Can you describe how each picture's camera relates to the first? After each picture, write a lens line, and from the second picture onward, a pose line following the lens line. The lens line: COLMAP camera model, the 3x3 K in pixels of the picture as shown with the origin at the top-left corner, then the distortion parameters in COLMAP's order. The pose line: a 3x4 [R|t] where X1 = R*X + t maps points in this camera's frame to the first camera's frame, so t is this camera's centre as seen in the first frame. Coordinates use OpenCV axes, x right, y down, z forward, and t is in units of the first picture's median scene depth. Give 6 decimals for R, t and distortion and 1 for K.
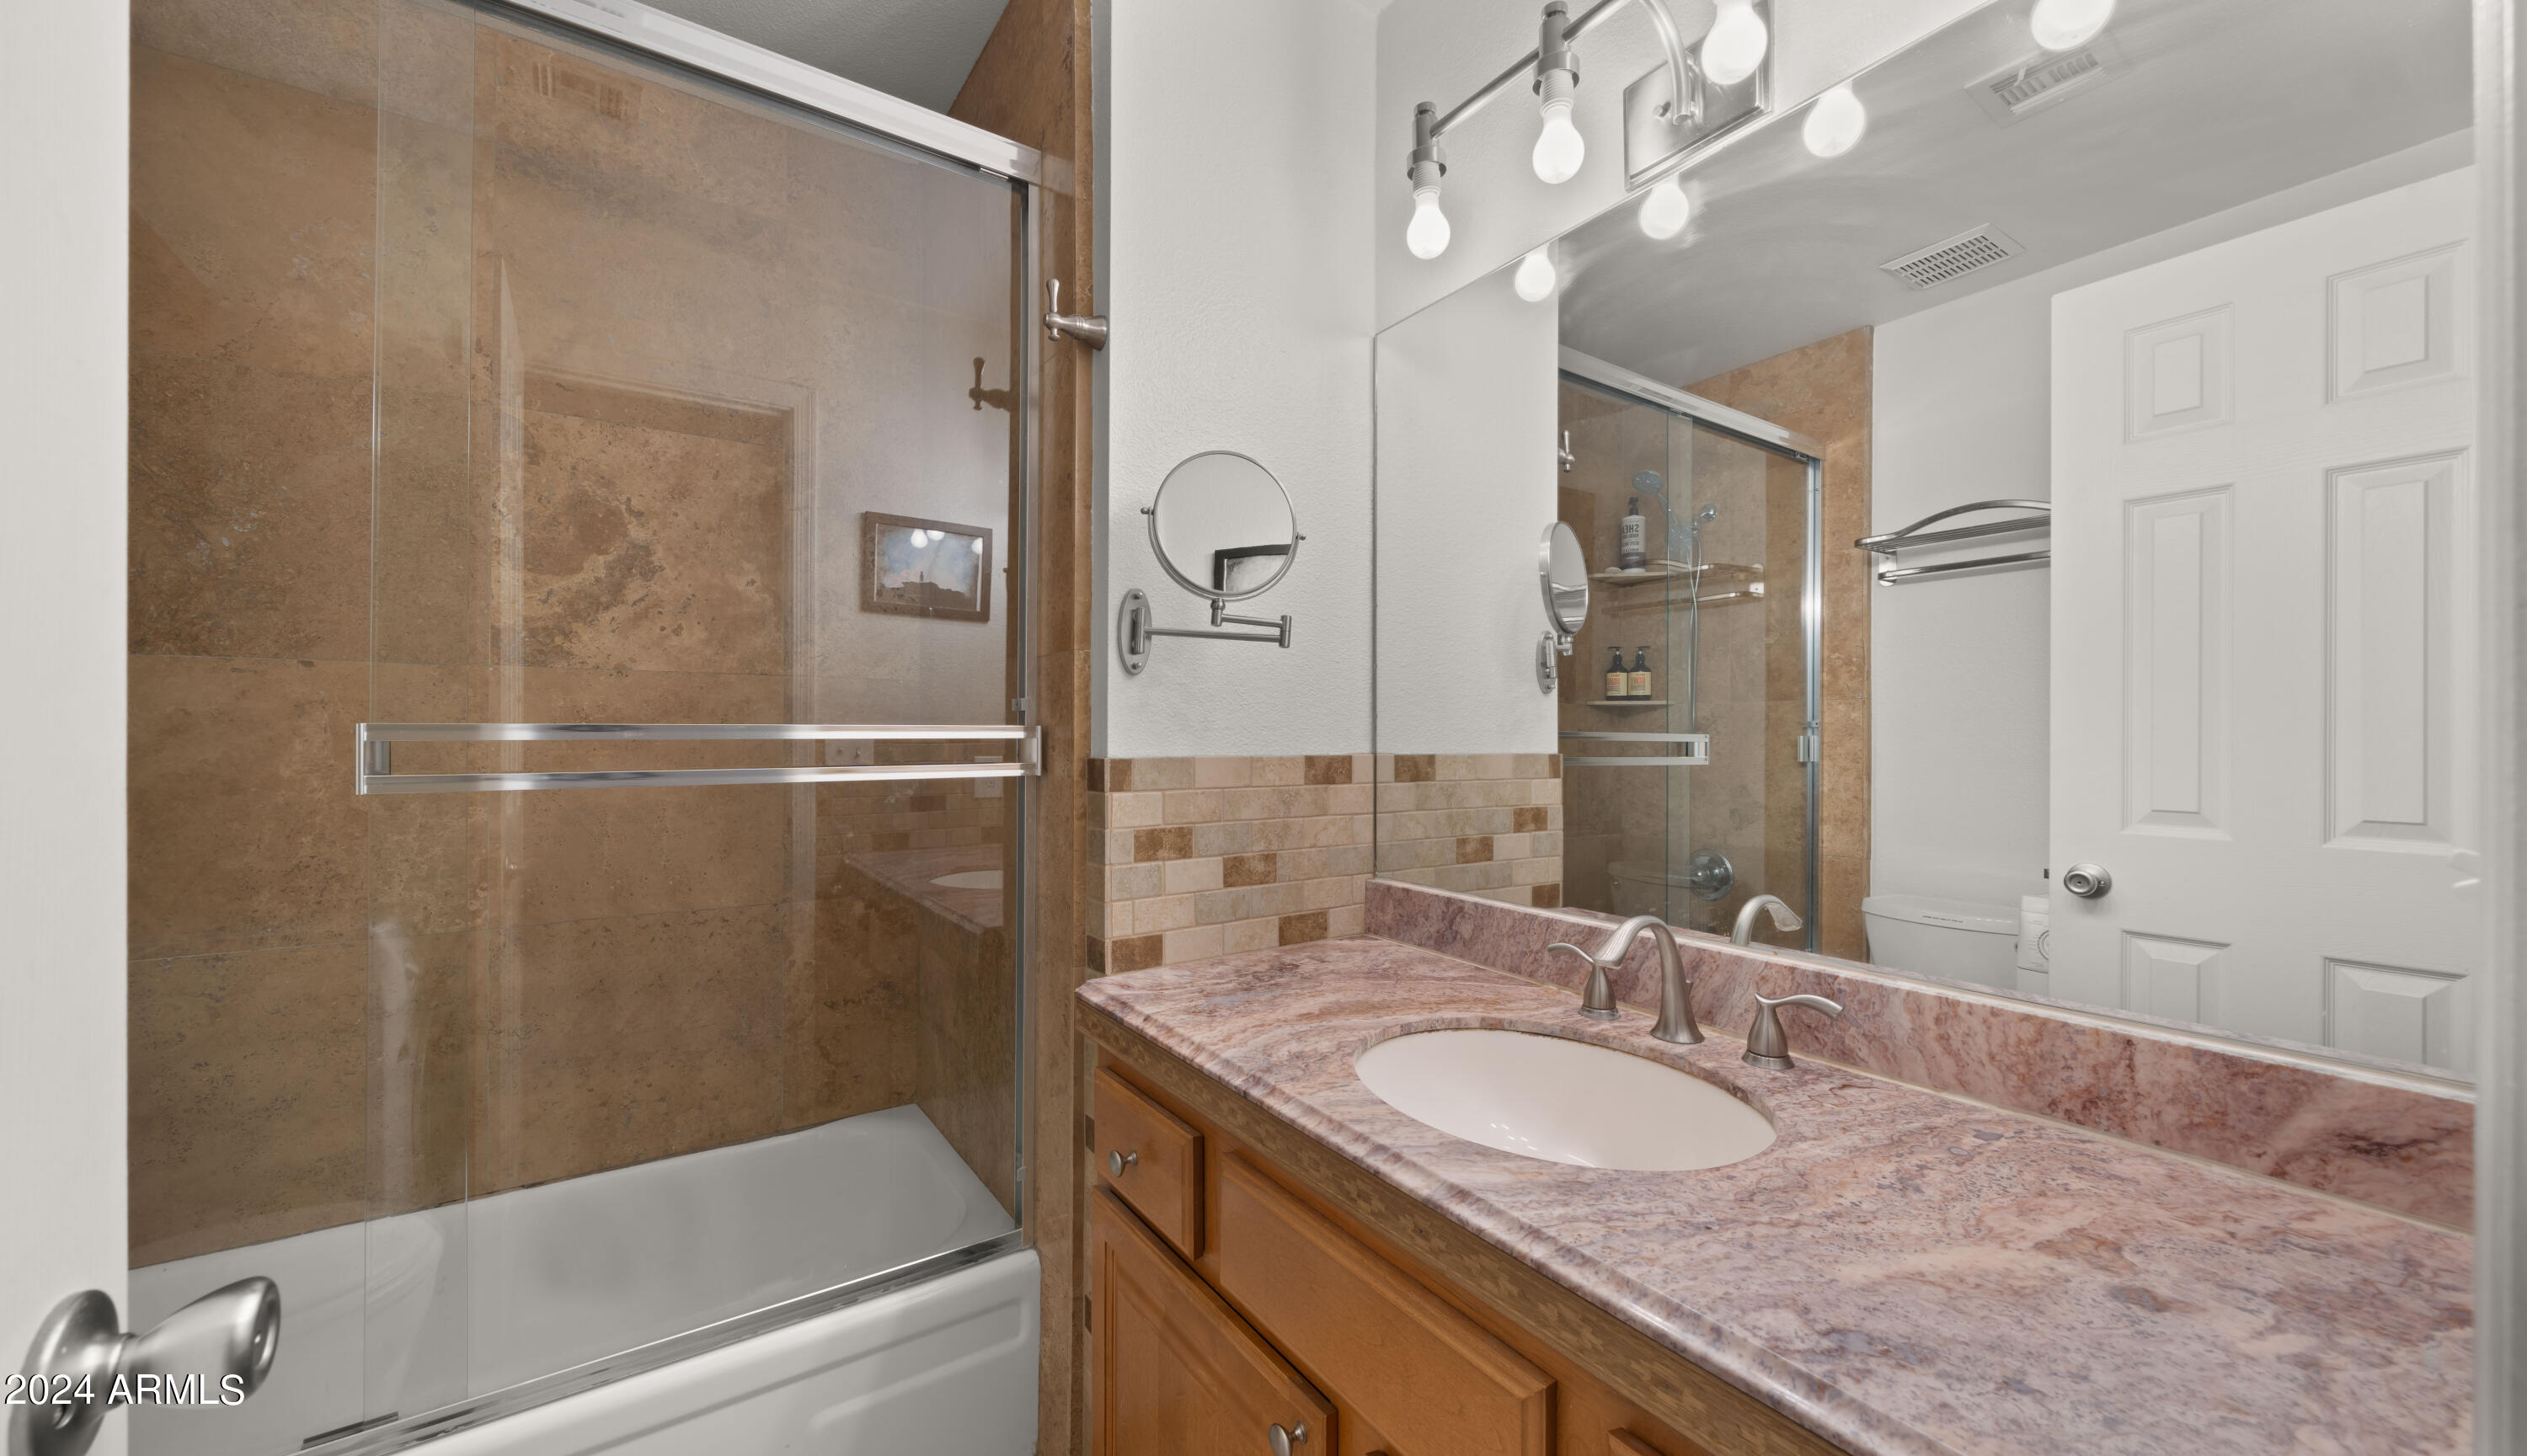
lens RADIAL K [[932.1, 0, 1264.9], [0, 932.1, 729.3], [0, 0, 1]] dist [-0.001939, -0.000355]
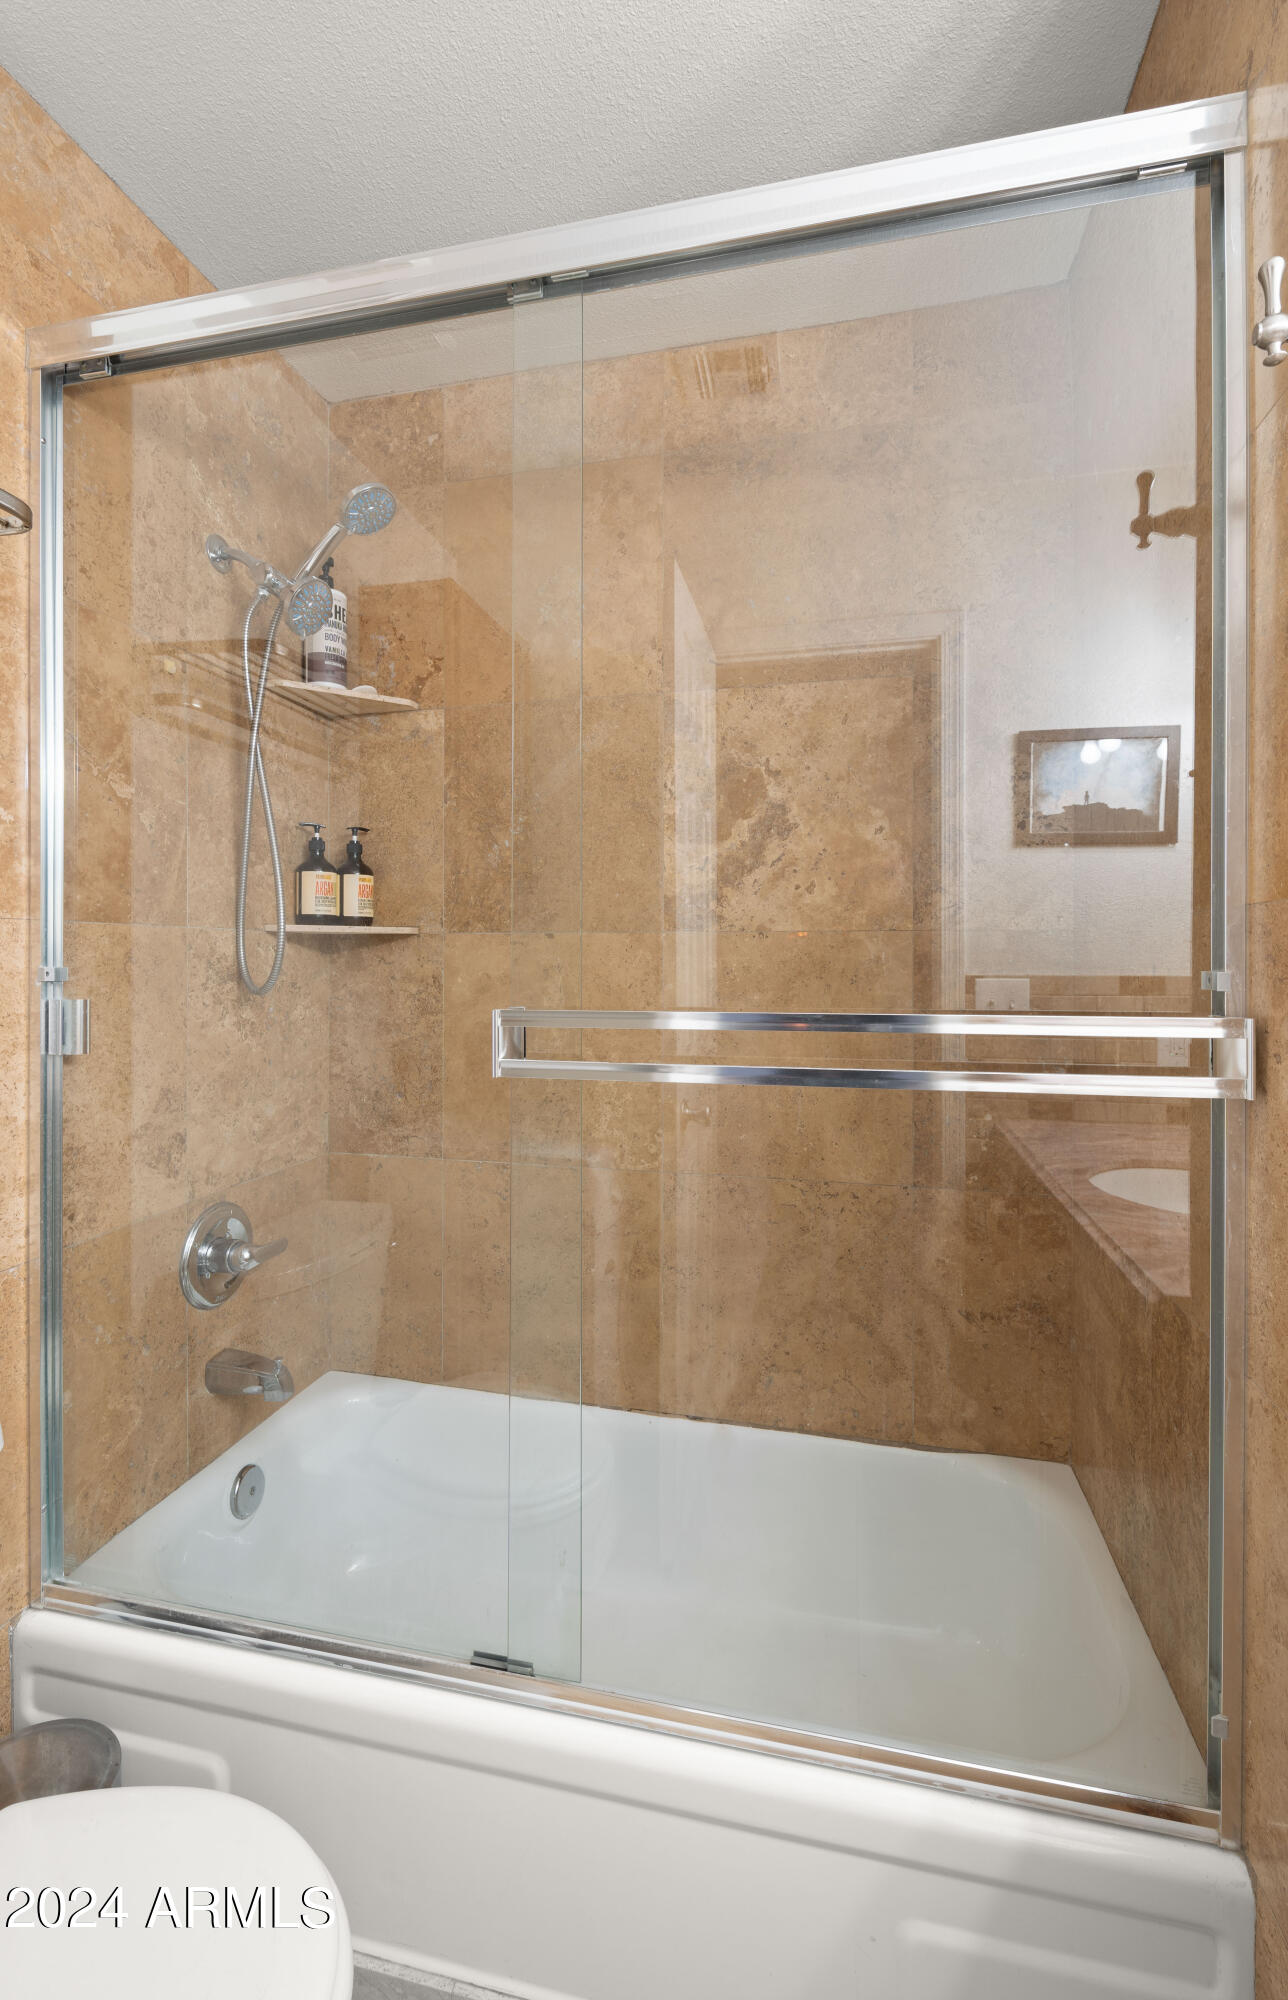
lens RADIAL K [[909.9, 0, 632.9], [0, 909.9, 955.0], [0, 0, 1]] dist [-0.003934, -0.000217]
pose [[0.669610, -0.003606, -0.742704, -0.057207], [0.005203, 0.999986, -0.000164, -0.039134], [0.742695, -0.003755, 0.669620, 0.242913]]
